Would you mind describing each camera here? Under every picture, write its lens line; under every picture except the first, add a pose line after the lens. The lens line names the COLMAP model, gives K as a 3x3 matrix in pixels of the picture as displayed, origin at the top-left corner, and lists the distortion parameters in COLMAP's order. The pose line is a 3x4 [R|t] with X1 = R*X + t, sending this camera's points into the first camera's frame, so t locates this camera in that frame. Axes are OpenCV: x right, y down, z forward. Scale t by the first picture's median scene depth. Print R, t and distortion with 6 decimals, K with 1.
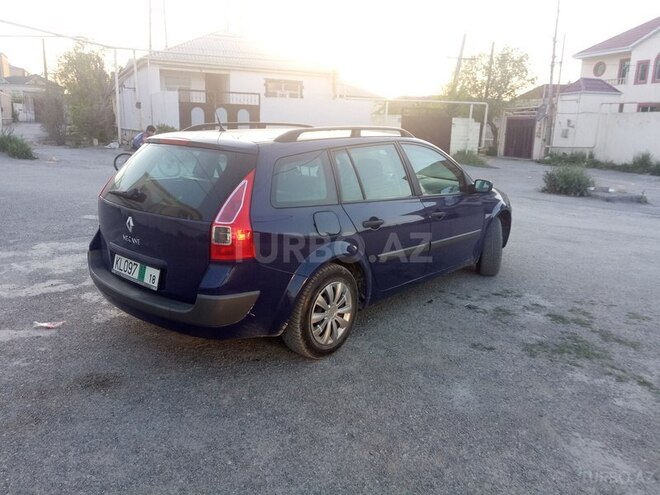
lens RADIAL K [[496.8, 0, 326.5], [0, 496.8, 246.5], [0, 0, 1]] dist [0.018999, -0.005001]
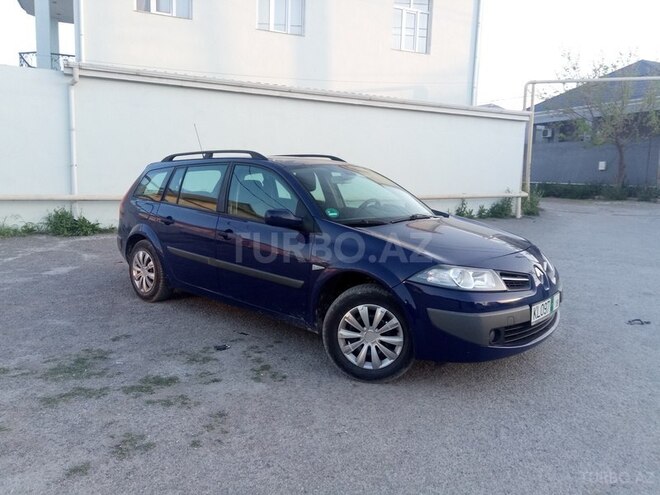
lens RADIAL K [[496.8, 0, 326.5], [0, 496.8, 246.5], [0, 0, 1]] dist [0.018999, -0.005001]
pose [[-0.012523, 0.120195, -0.992671, 1.276711], [-0.257023, 0.959006, 0.119362, -0.223743], [0.966324, 0.256634, 0.018883, 1.262165]]
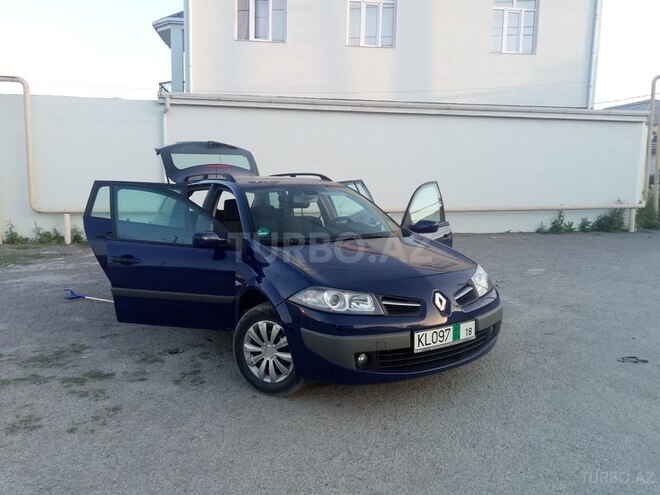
lens RADIAL K [[499.6, 0, 330.0], [0, 499.6, 247.5], [0, 0, 1]] dist [0.010598, 0.006798]
pose [[-0.287954, 0.102977, -0.952091, 1.257579], [-0.238614, 0.955130, 0.175473, -0.353253], [0.927440, 0.277711, -0.250462, 1.653933]]
